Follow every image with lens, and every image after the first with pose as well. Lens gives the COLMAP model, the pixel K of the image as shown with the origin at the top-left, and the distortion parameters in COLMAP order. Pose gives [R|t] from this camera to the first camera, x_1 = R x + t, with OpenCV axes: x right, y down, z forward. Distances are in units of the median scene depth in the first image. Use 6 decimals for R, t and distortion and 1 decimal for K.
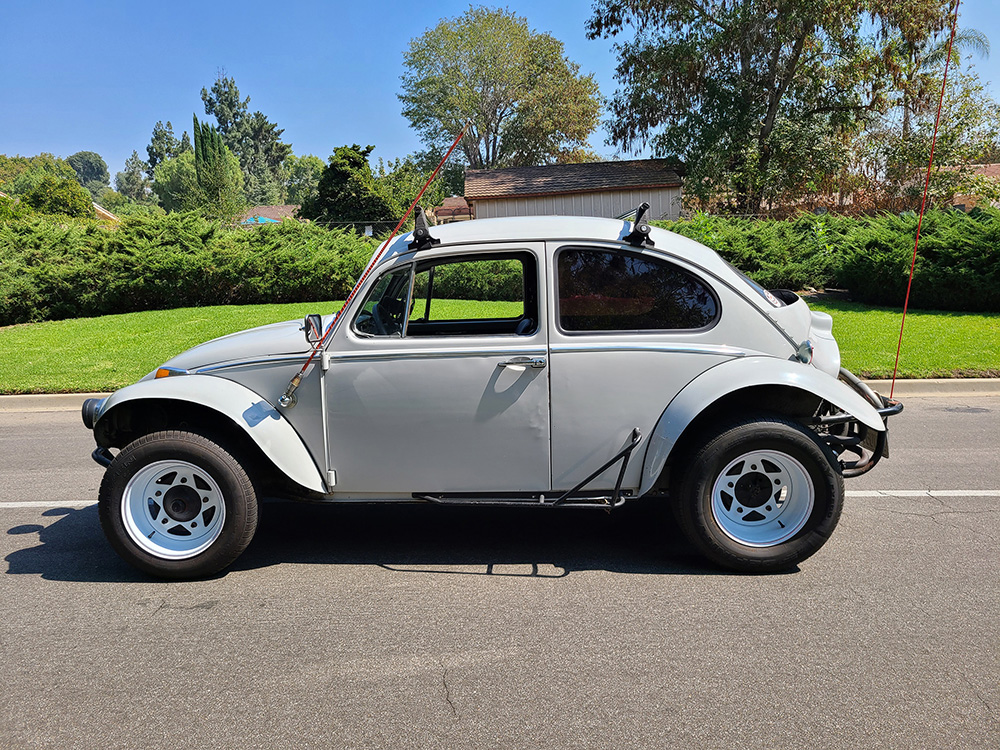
lens RADIAL K [[749.8, 0, 492.9], [0, 749.8, 375.1], [0, 0, 1]] dist [0.057852, -0.042669]
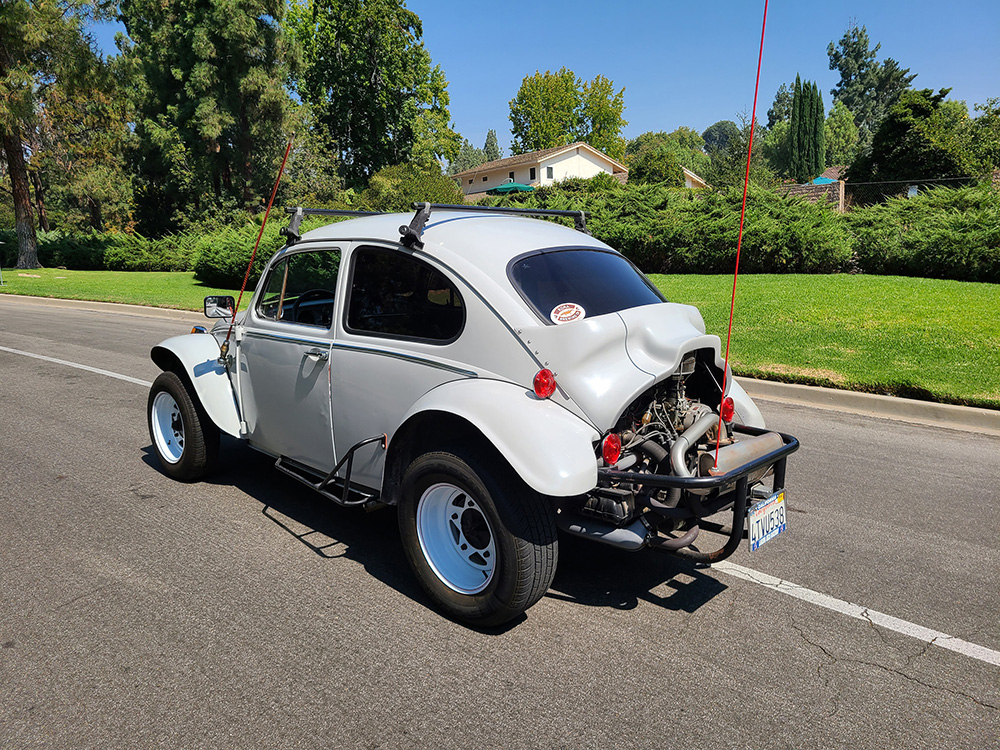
lens RADIAL K [[749.8, 0, 506.8], [0, 749.8, 373.7], [0, 0, 1]] dist [0.057852, -0.042669]
pose [[0.728316, 0.137749, -0.671253, 0.096336], [-0.105463, 0.990448, 0.088823, -0.011267], [0.677077, 0.006101, 0.735887, 0.038615]]
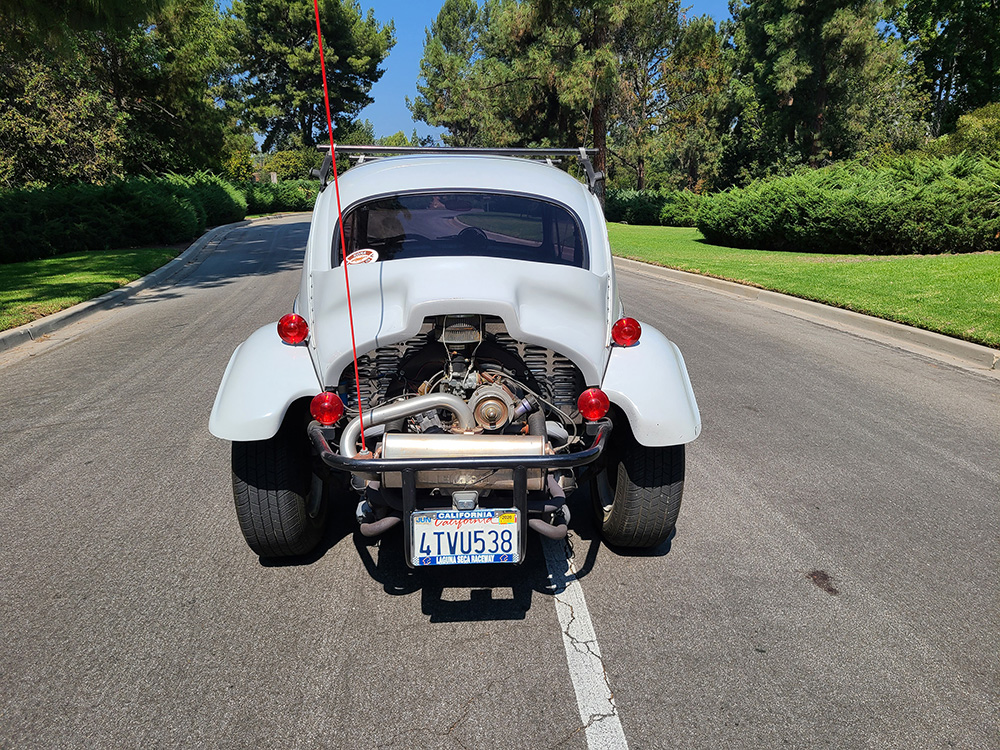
lens RADIAL K [[749.8, 0, 498.9], [0, 749.8, 371.8], [0, 0, 1]] dist [0.057852, -0.042669]
pose [[0.061884, 0.243026, -0.968044, 0.124799], [-0.137445, 0.962737, 0.232908, -0.020818], [0.988574, 0.118640, 0.092980, 0.118724]]
